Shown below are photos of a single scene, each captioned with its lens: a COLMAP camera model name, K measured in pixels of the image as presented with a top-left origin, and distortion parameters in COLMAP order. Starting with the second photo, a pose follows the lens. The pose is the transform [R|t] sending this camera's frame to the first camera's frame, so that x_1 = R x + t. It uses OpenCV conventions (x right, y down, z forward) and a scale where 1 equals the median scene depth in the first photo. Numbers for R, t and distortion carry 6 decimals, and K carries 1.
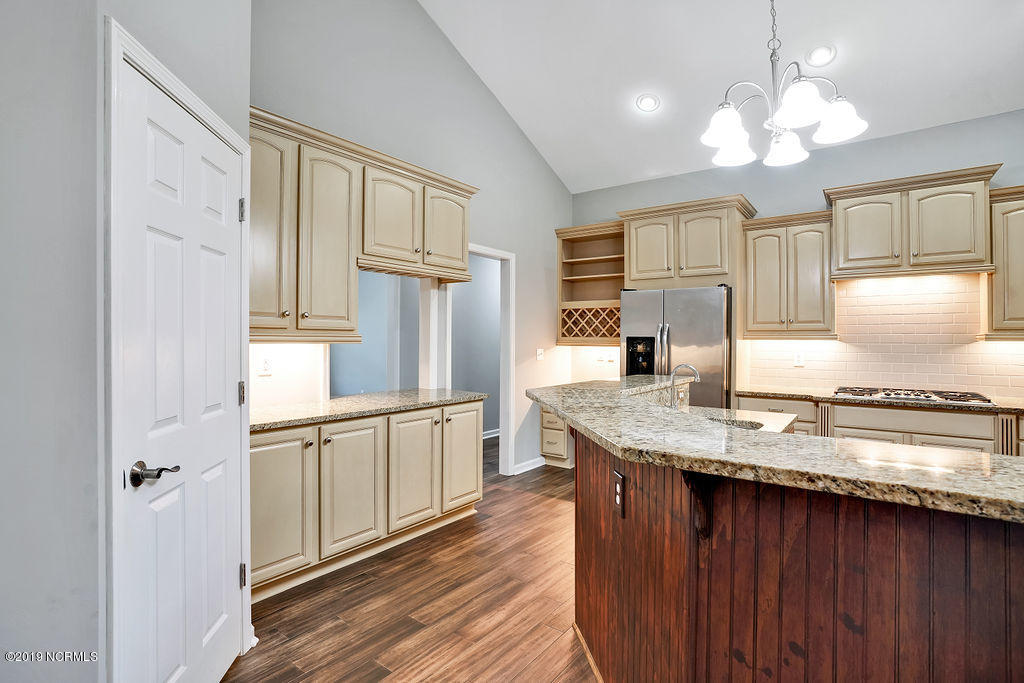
lens RADIAL K [[491.0, 0, 510.1], [0, 491.0, 326.9], [0, 0, 1]] dist [-0.073822, 0.030018]
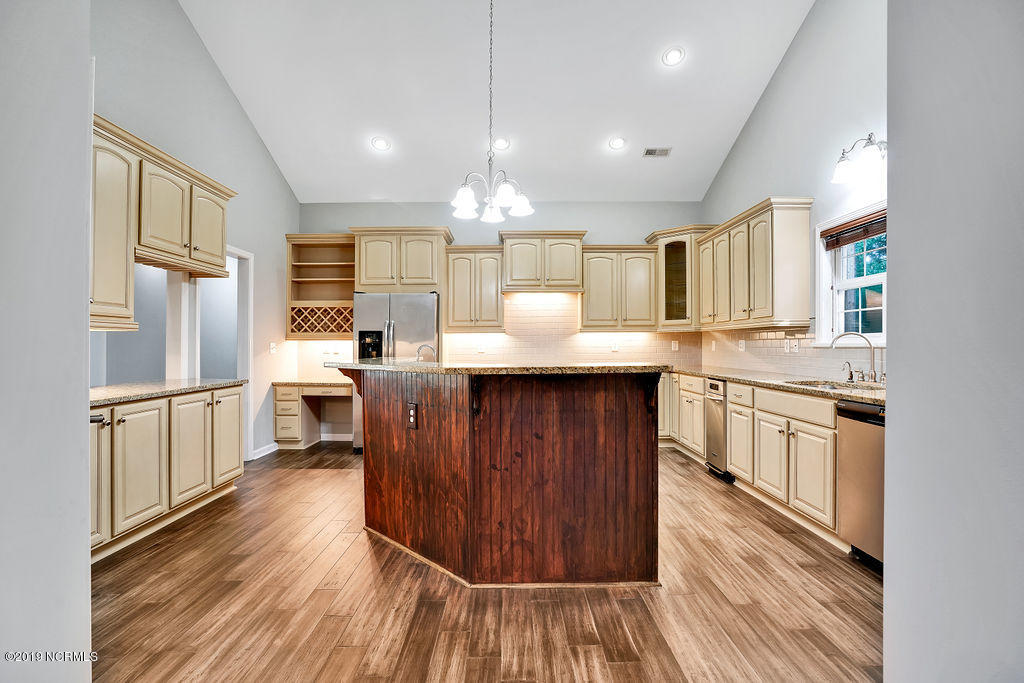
lens RADIAL K [[491.0, 0, 510.1], [0, 491.0, 326.9], [0, 0, 1]] dist [-0.073822, 0.030018]
pose [[0.796990, 0.011557, 0.603882, -0.235194], [-0.004536, 0.999903, -0.013149, 0.029424], [-0.603975, 0.007740, 0.796966, -0.236301]]
